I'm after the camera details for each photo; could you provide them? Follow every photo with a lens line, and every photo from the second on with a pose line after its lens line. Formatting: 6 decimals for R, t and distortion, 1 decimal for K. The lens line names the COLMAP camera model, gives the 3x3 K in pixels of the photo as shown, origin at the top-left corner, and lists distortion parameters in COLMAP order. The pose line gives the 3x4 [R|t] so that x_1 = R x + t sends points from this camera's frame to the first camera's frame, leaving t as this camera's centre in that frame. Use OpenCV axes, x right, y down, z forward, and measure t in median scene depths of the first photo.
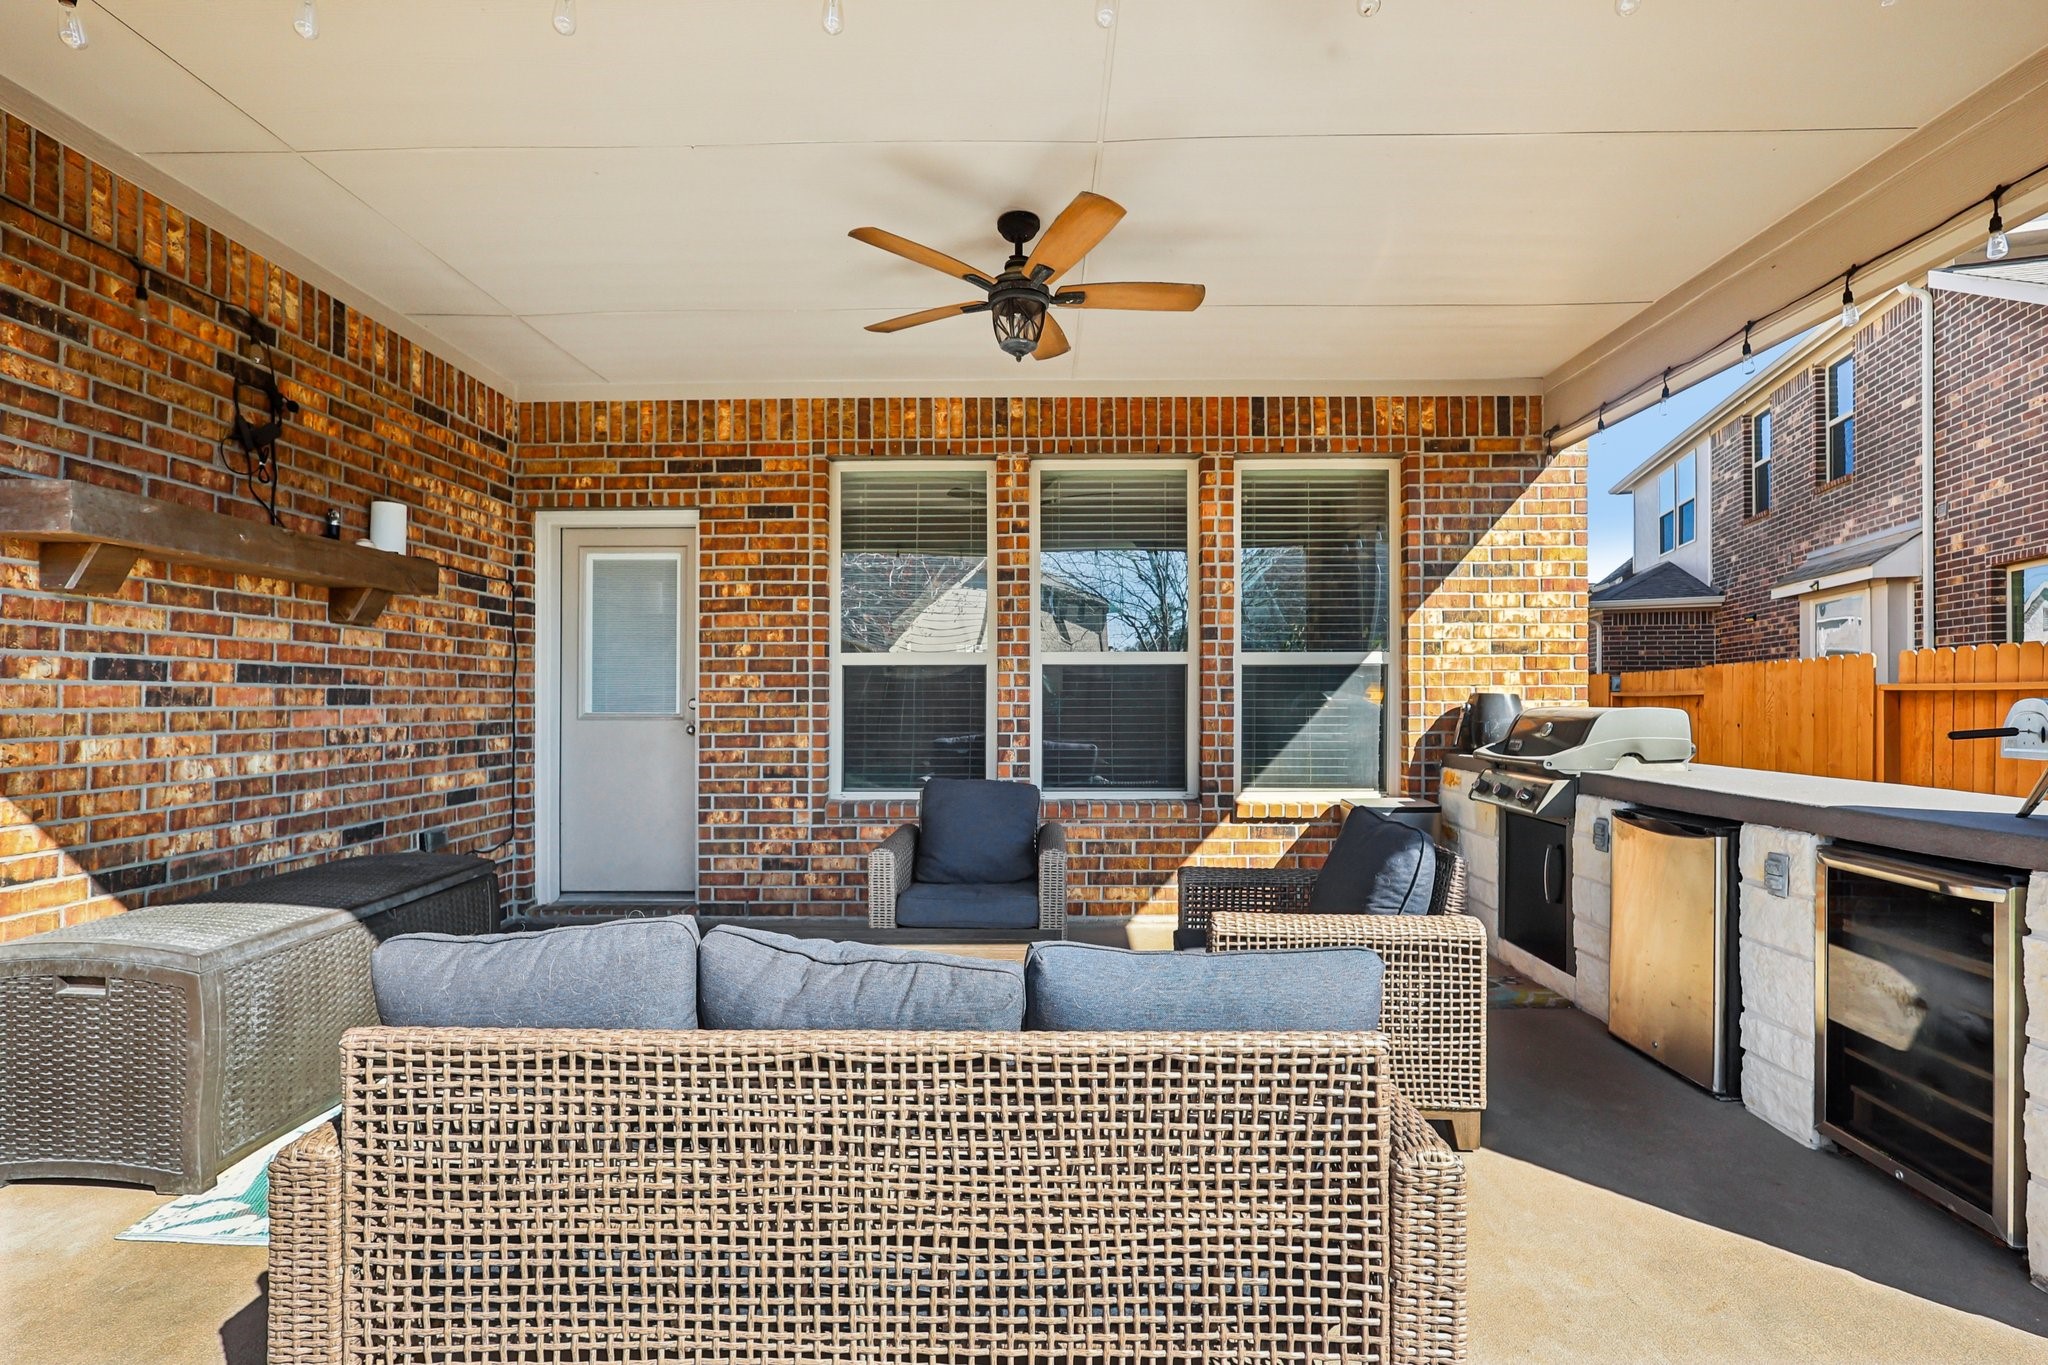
lens RADIAL K [[946.8, 0, 1021.7], [0, 946.8, 692.7], [0, 0, 1]] dist [0.007184, -0.000635]
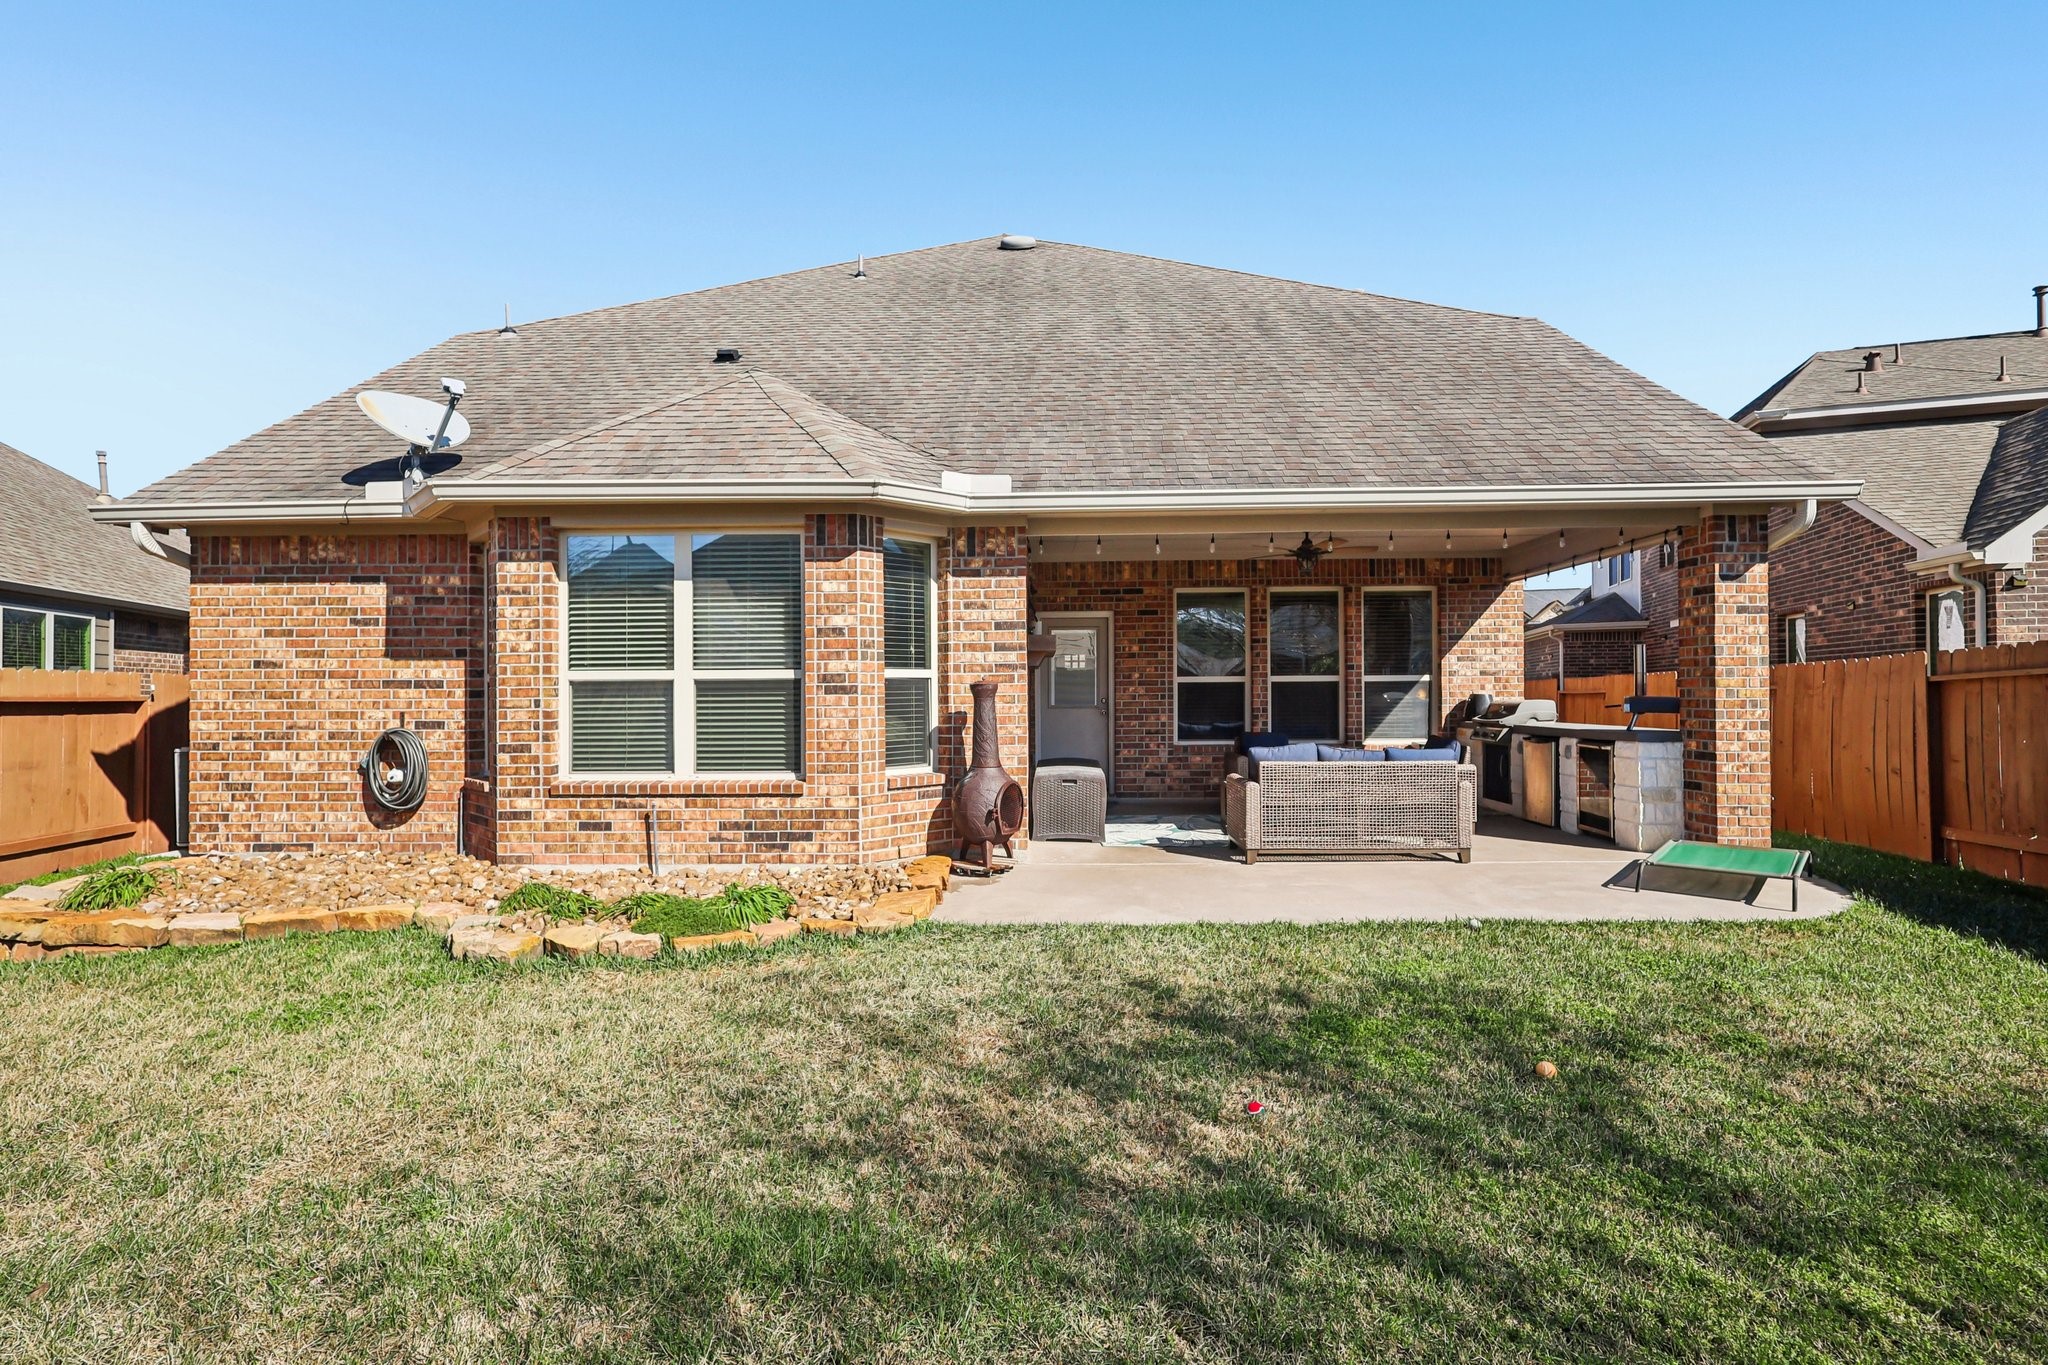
lens RADIAL K [[946.8, 0, 1021.7], [0, 946.8, 692.7], [0, 0, 1]] dist [0.007184, -0.000635]
pose [[0.999976, -0.006247, 0.002963, -0.562407], [0.006241, 0.999978, 0.002207, -0.013177], [-0.002977, -0.002189, 0.999993, -1.173634]]
